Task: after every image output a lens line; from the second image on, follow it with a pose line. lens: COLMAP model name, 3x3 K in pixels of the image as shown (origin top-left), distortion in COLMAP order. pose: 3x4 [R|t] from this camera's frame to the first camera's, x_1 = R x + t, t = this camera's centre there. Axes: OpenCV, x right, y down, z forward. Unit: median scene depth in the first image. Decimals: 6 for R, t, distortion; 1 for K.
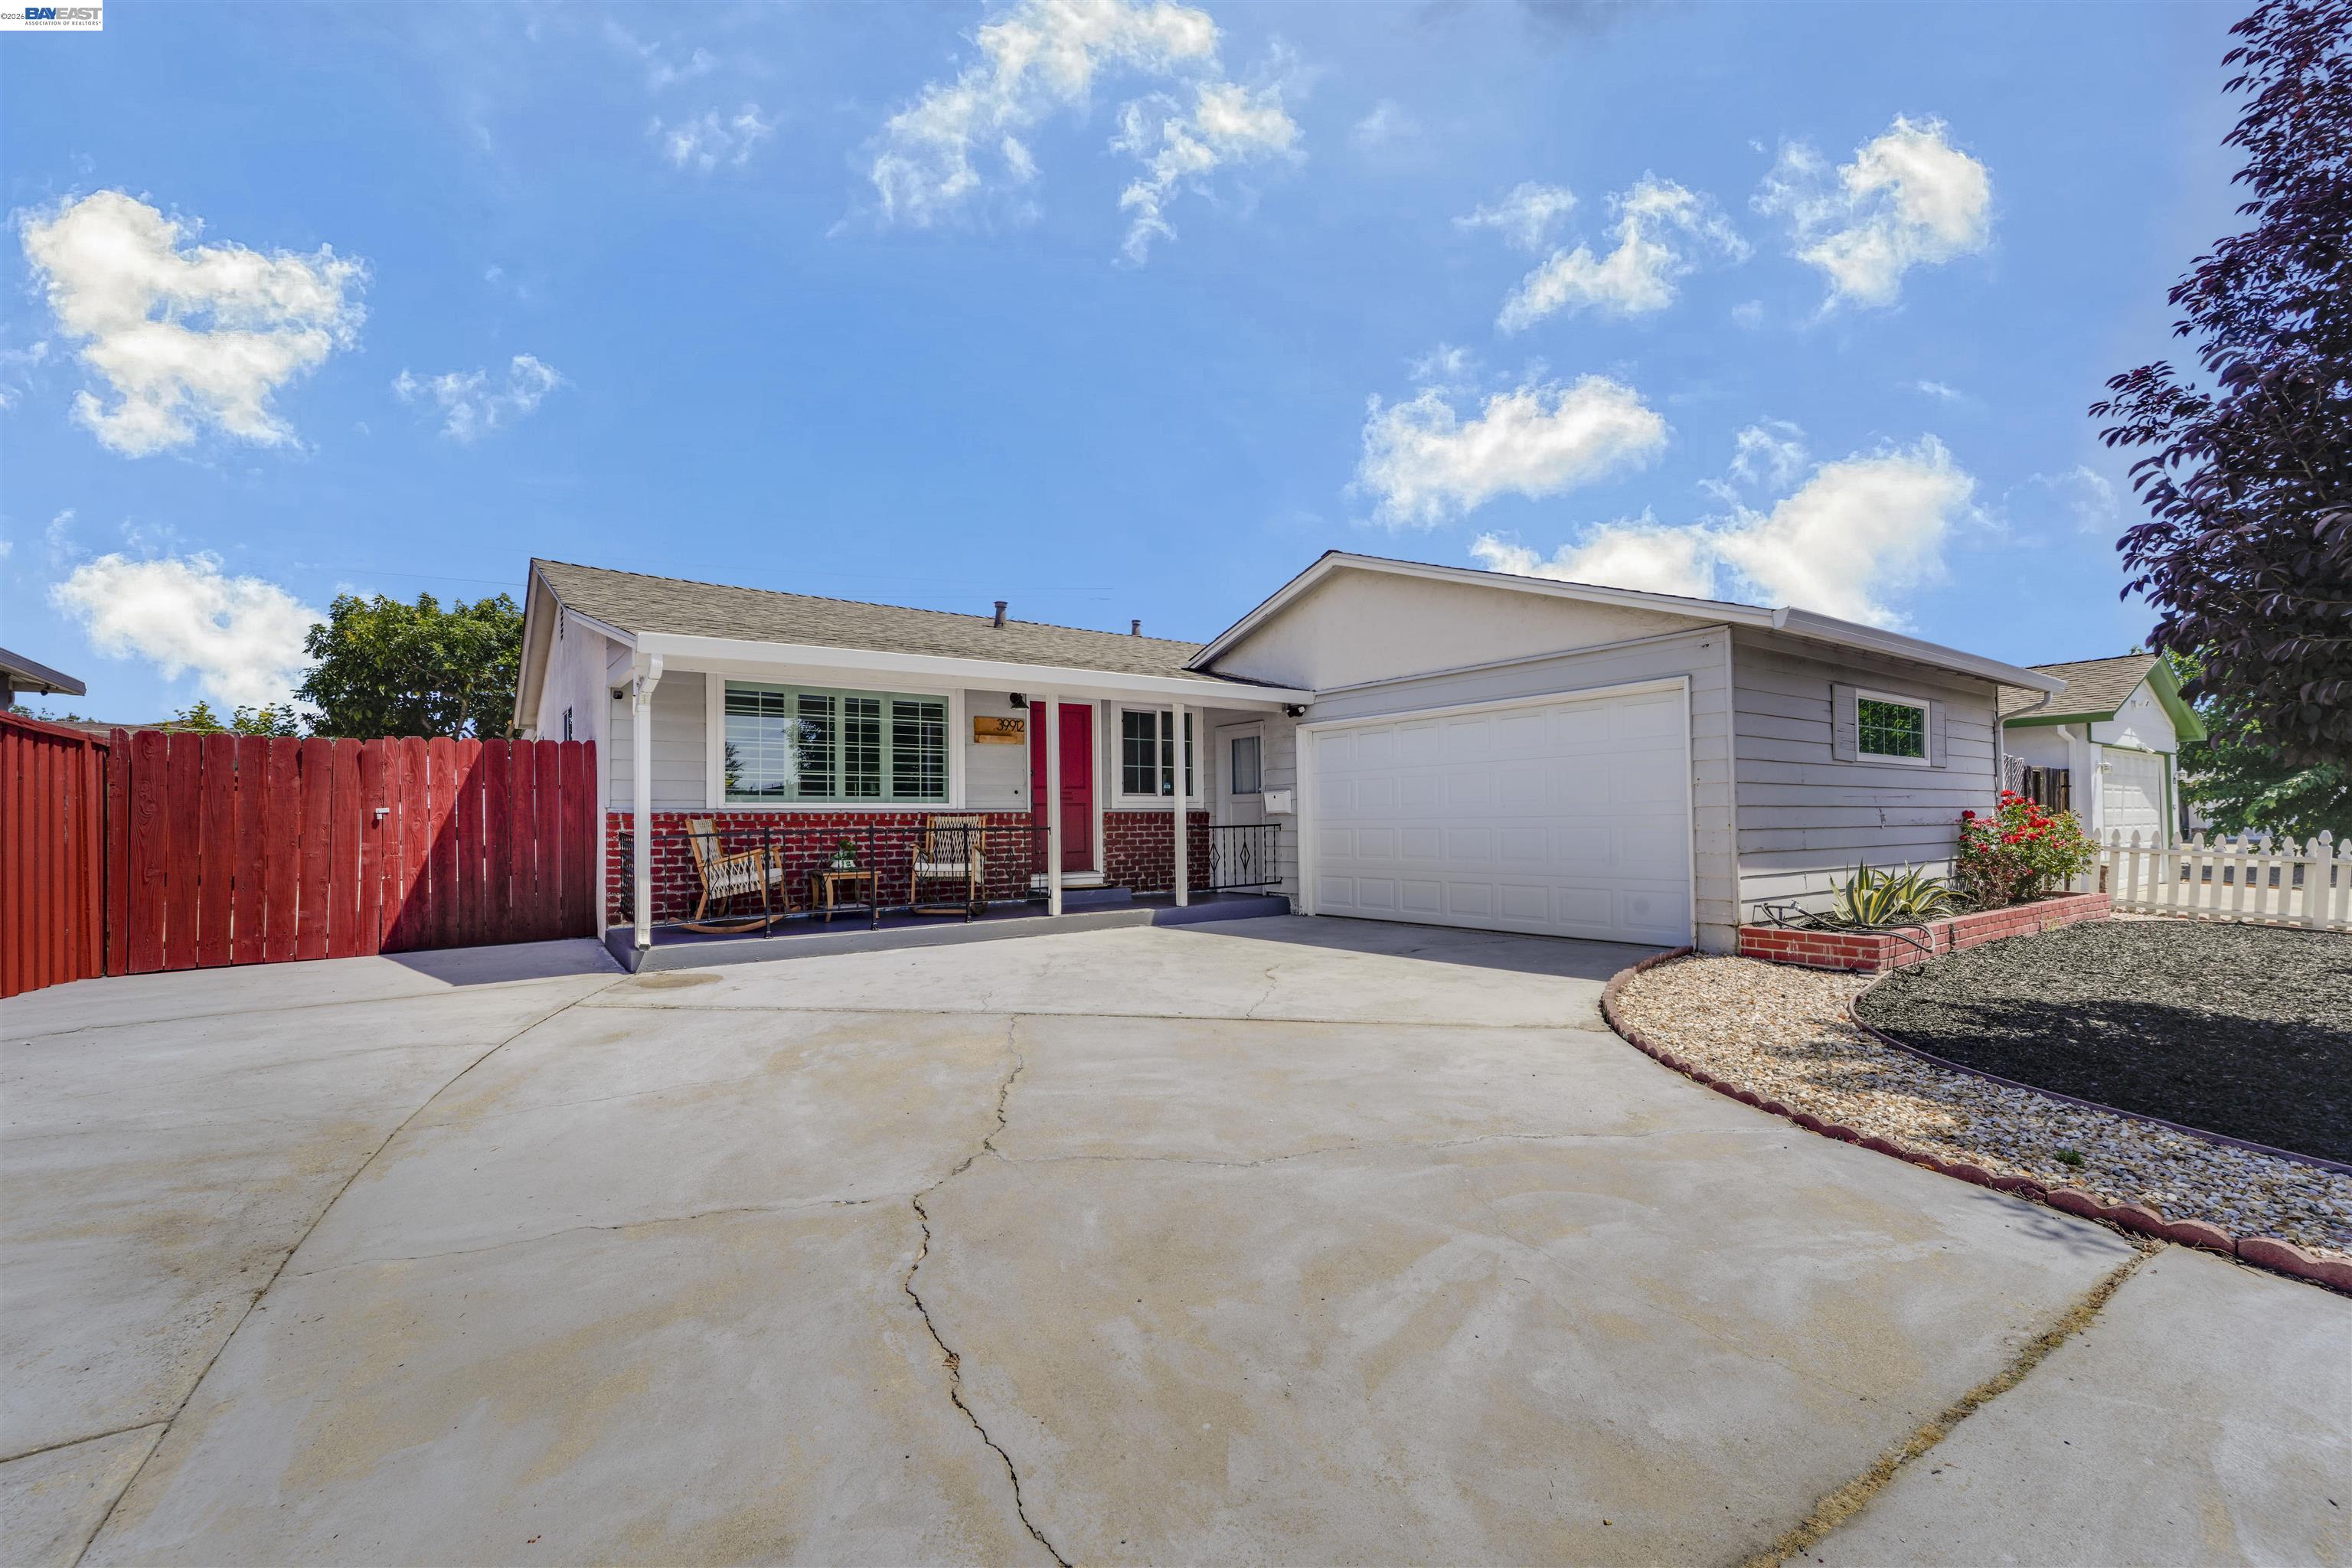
lens RADIAL K [[975.2, 0, 1186.0], [0, 975.2, 801.2], [0, 0, 1]] dist [0.010558, -0.000034]
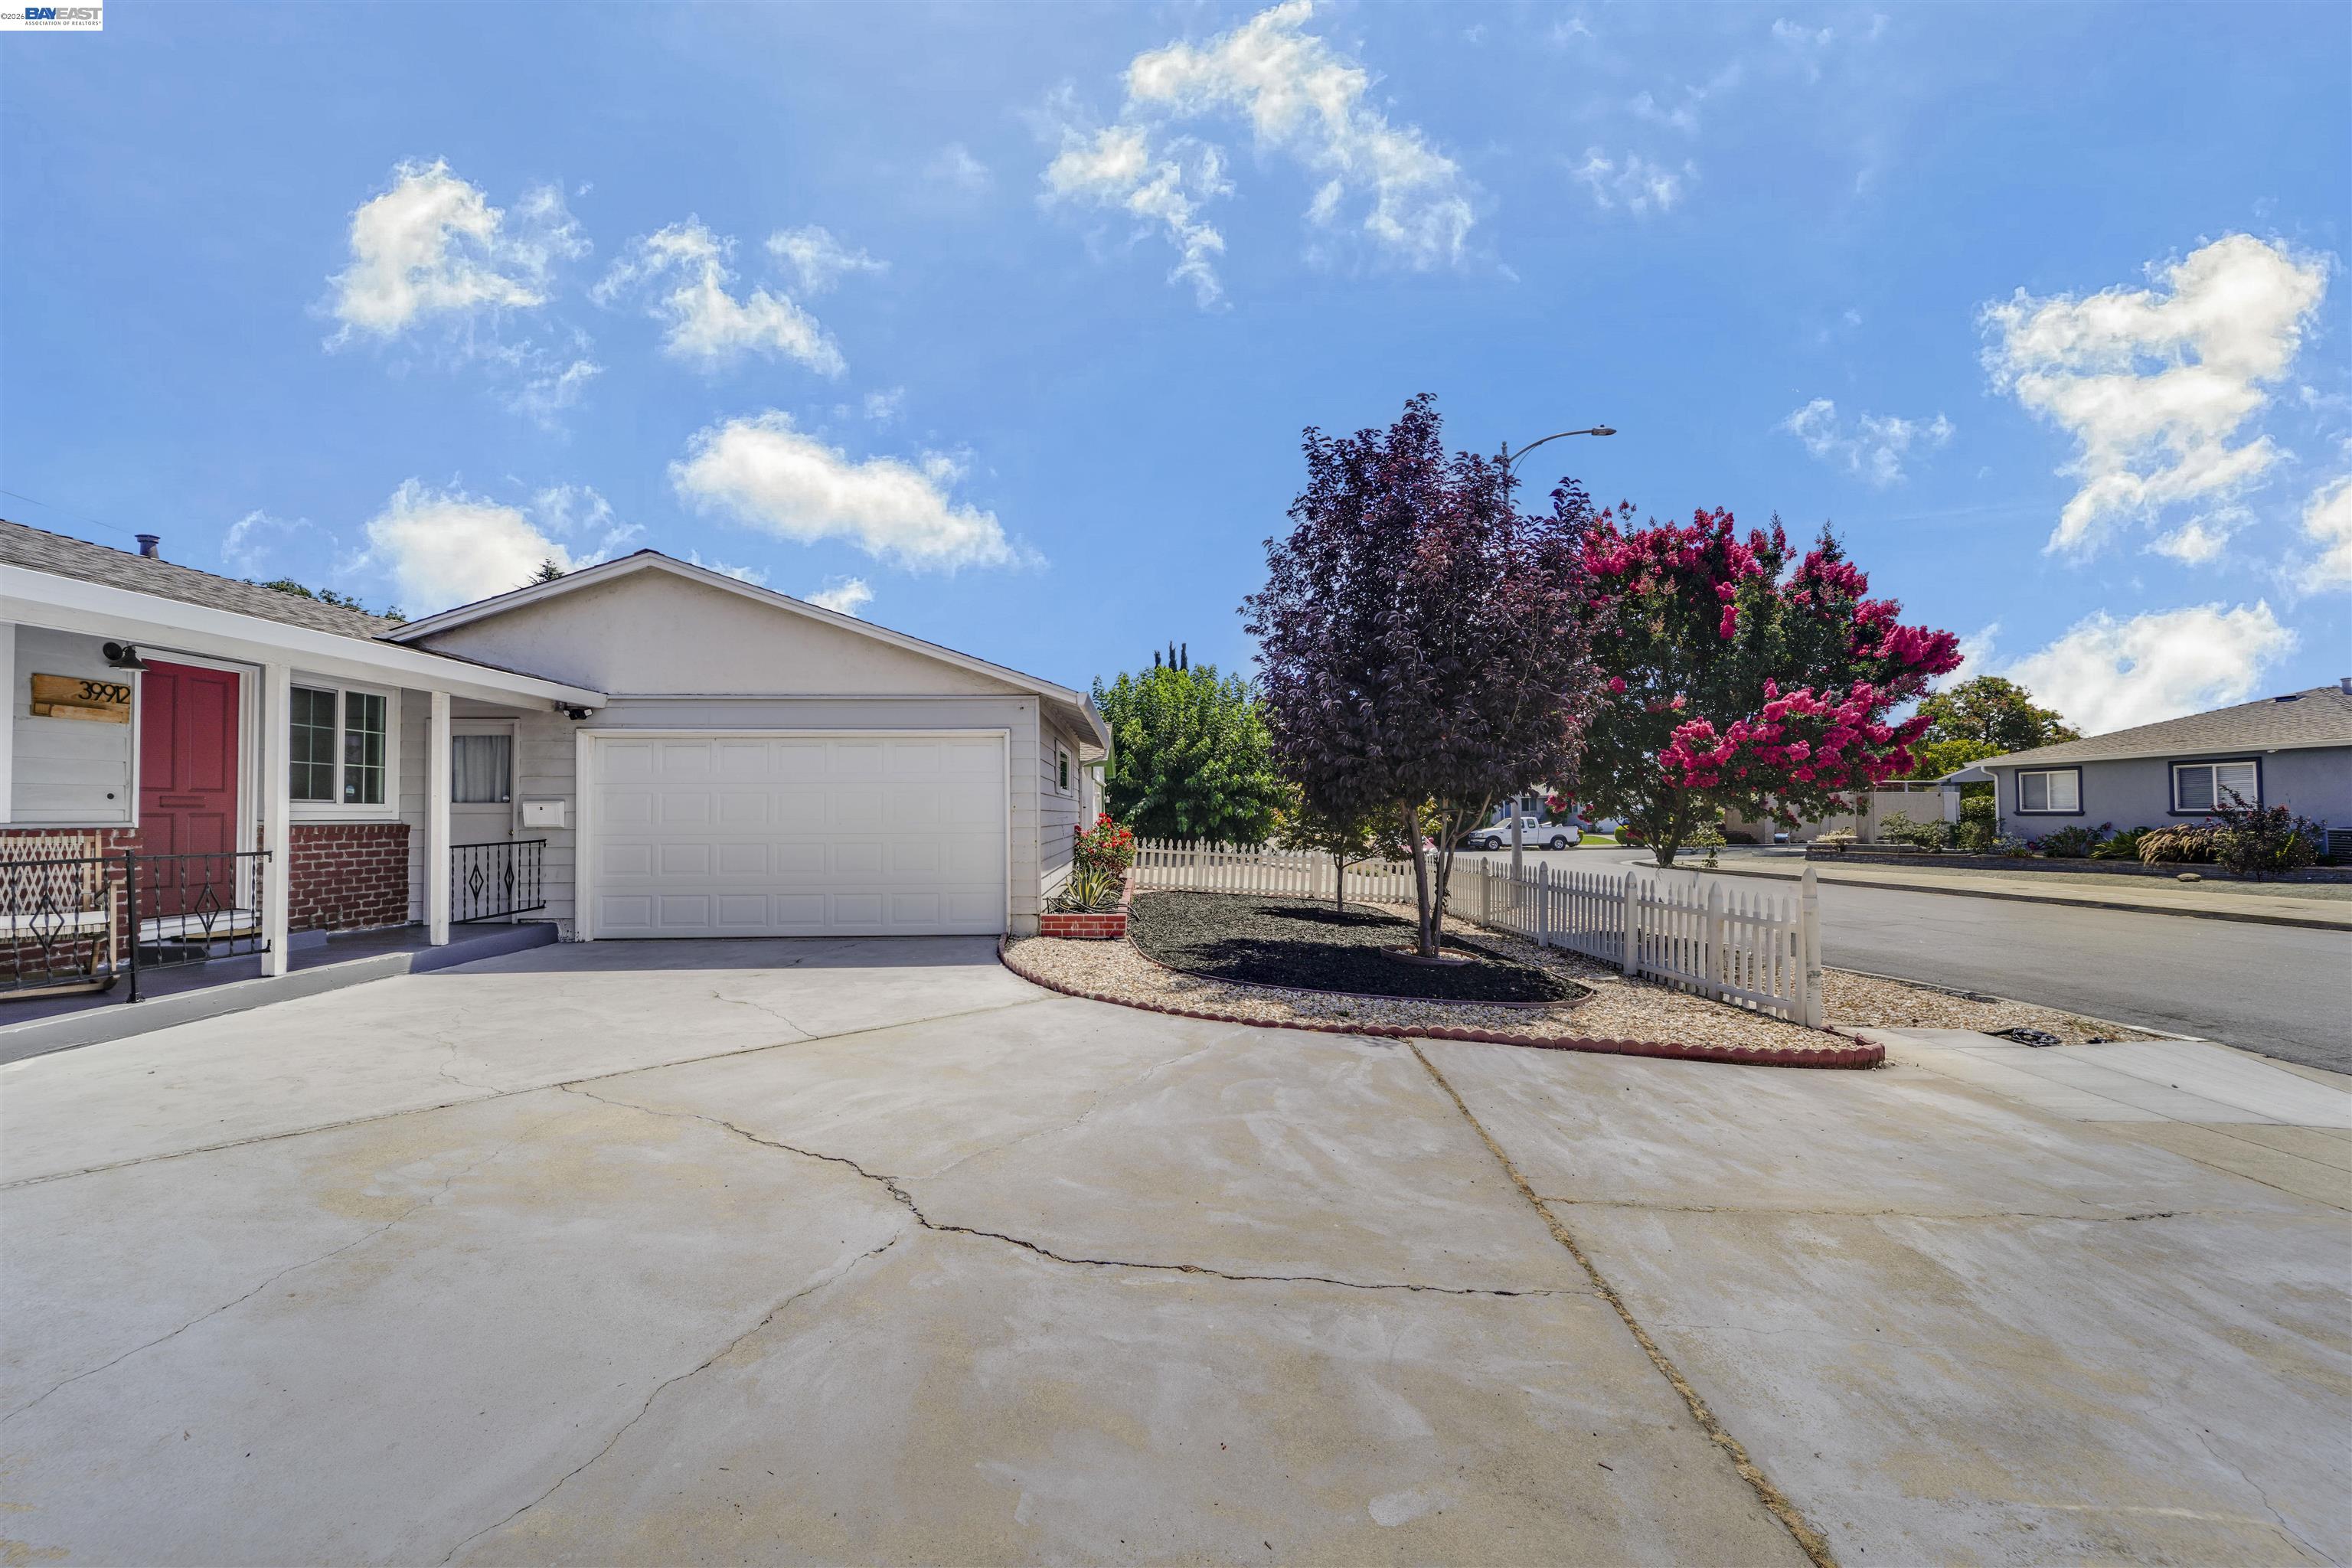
lens RADIAL K [[940.8, 0, 1176.7], [0, 940.8, 793.9], [0, 0, 1]] dist [0.009431, -0.000013]
pose [[0.570850, 0.028234, 0.820569, -0.320189], [-0.022140, 0.999574, -0.018990, -0.016130], [-0.820756, -0.007327, 0.571233, 0.063575]]
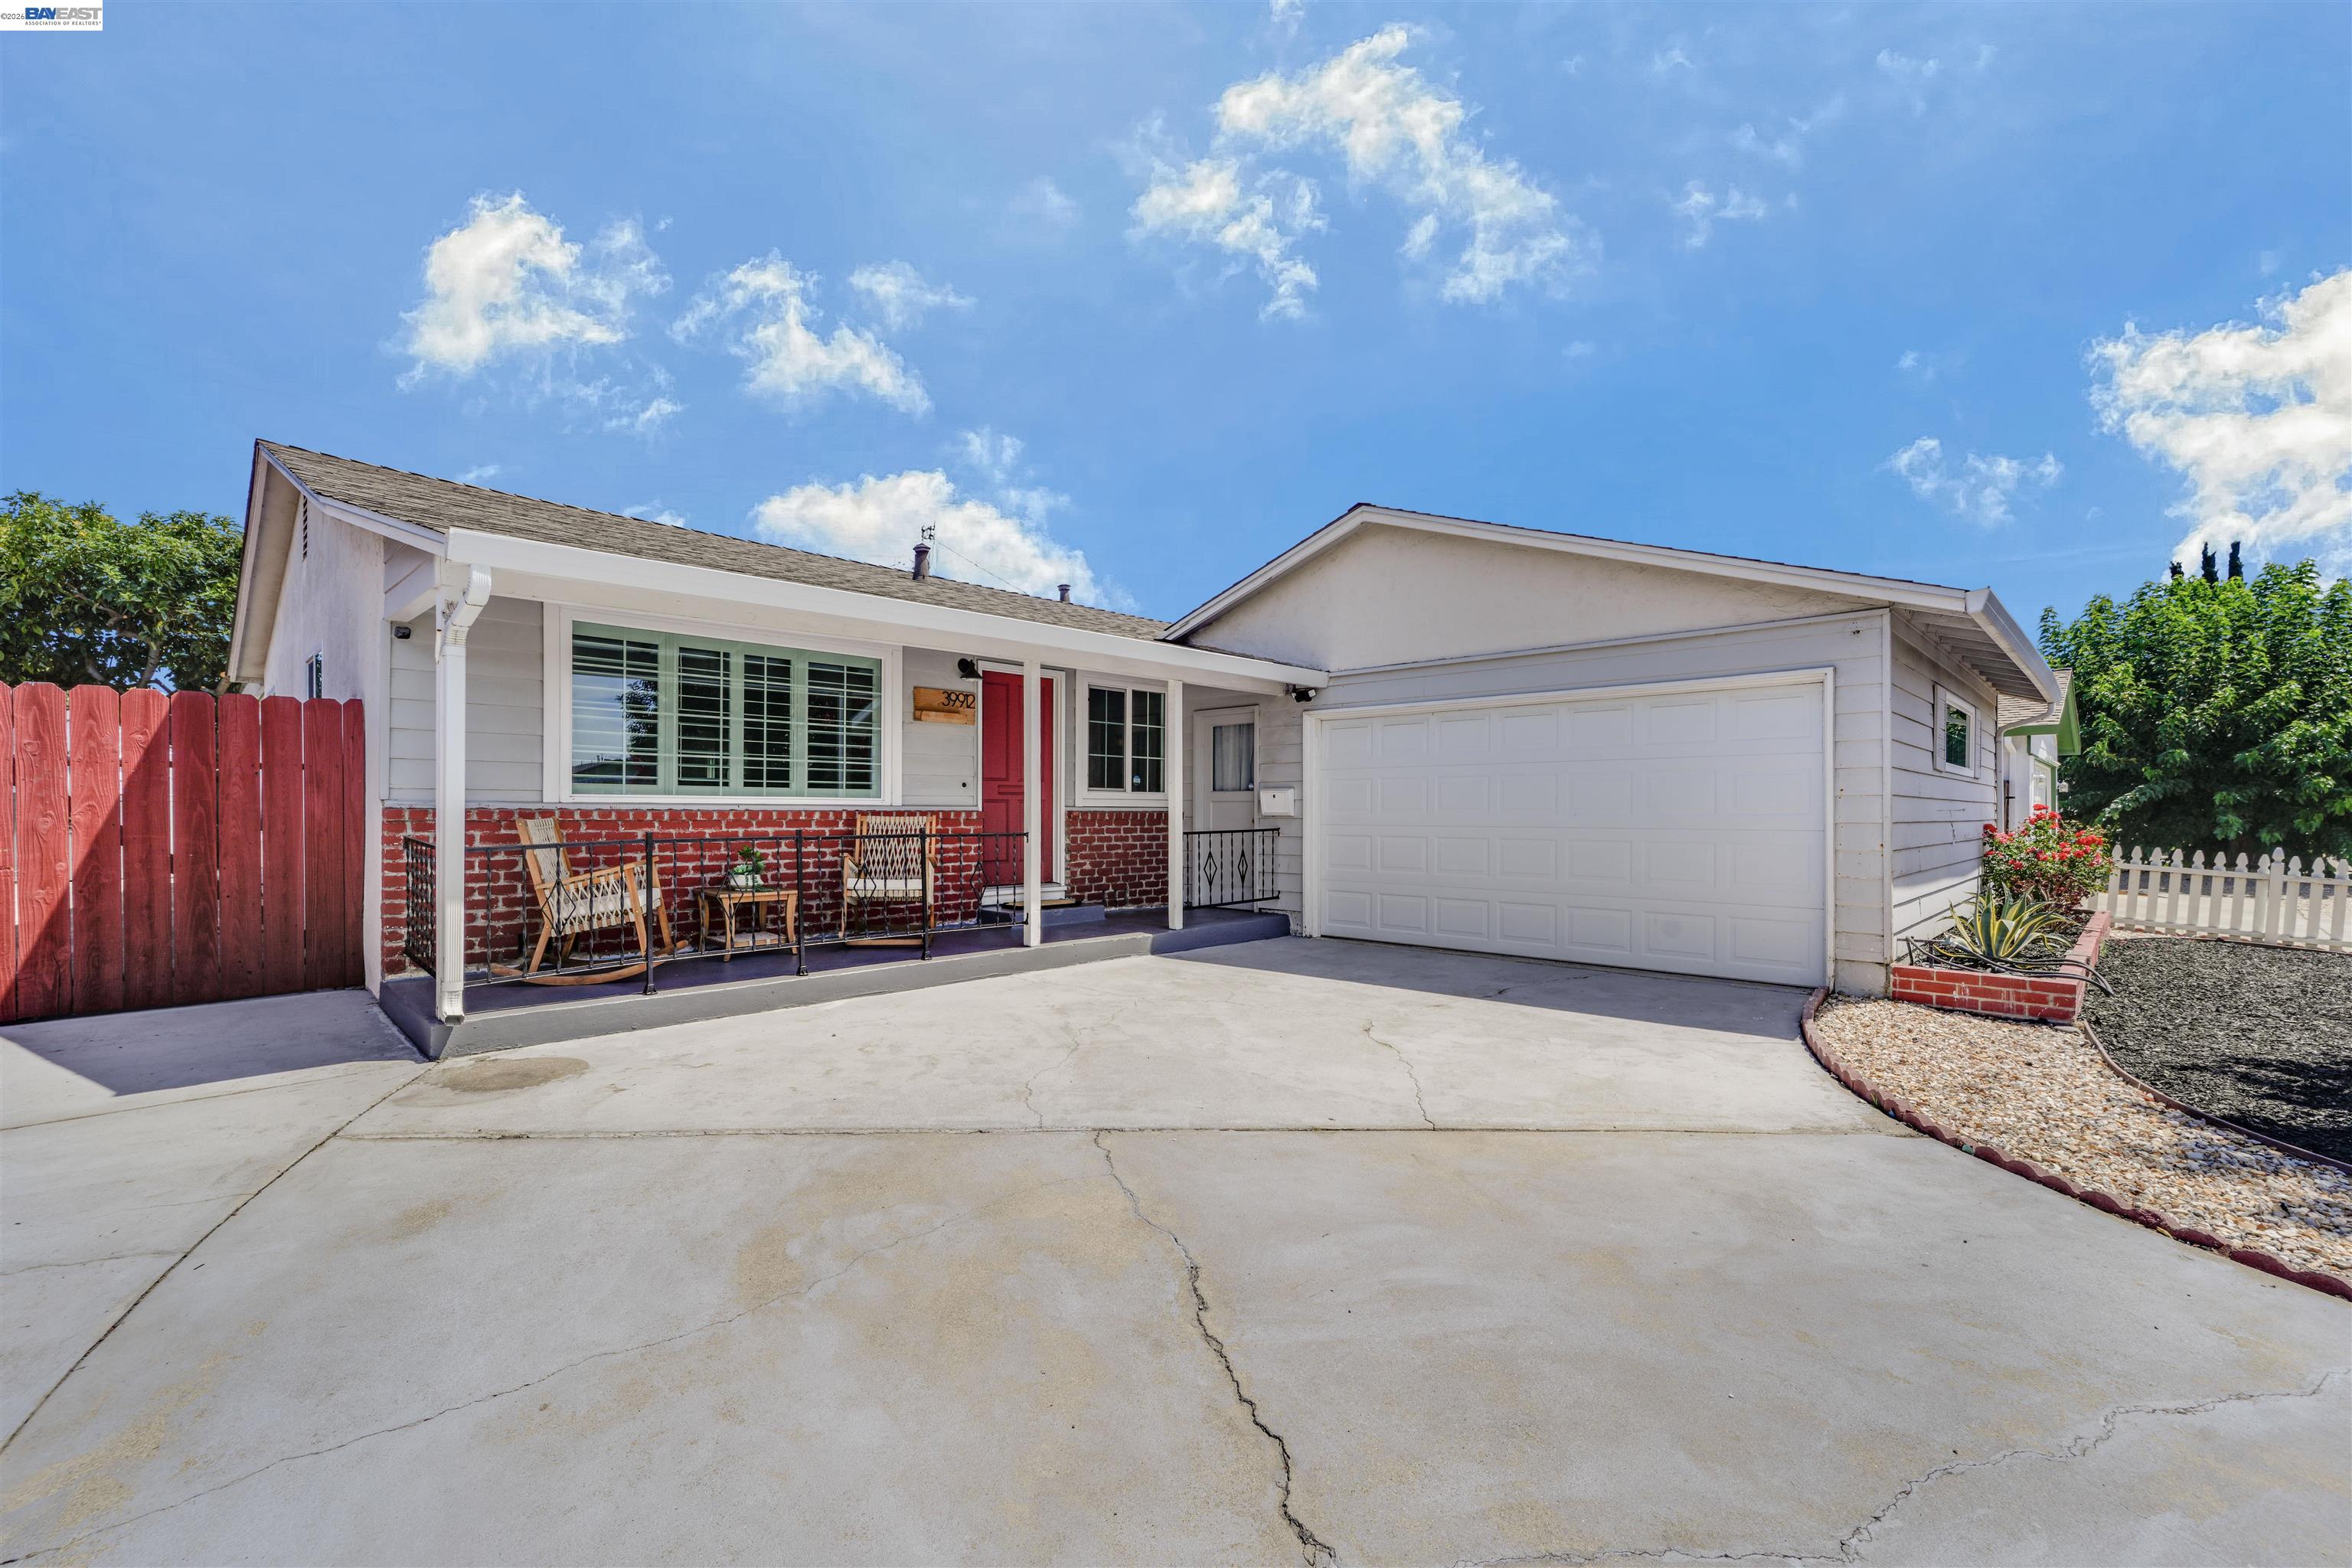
lens RADIAL K [[988.6, 0, 1211.2], [0, 988.6, 810.9], [0, 0, 1]] dist [0.010035, -0.000548]
pose [[0.984756, 0.015465, 0.173254, -0.127951], [-0.019165, 0.999622, 0.019702, -0.008702], [-0.172884, -0.022722, 0.984680, 0.194047]]
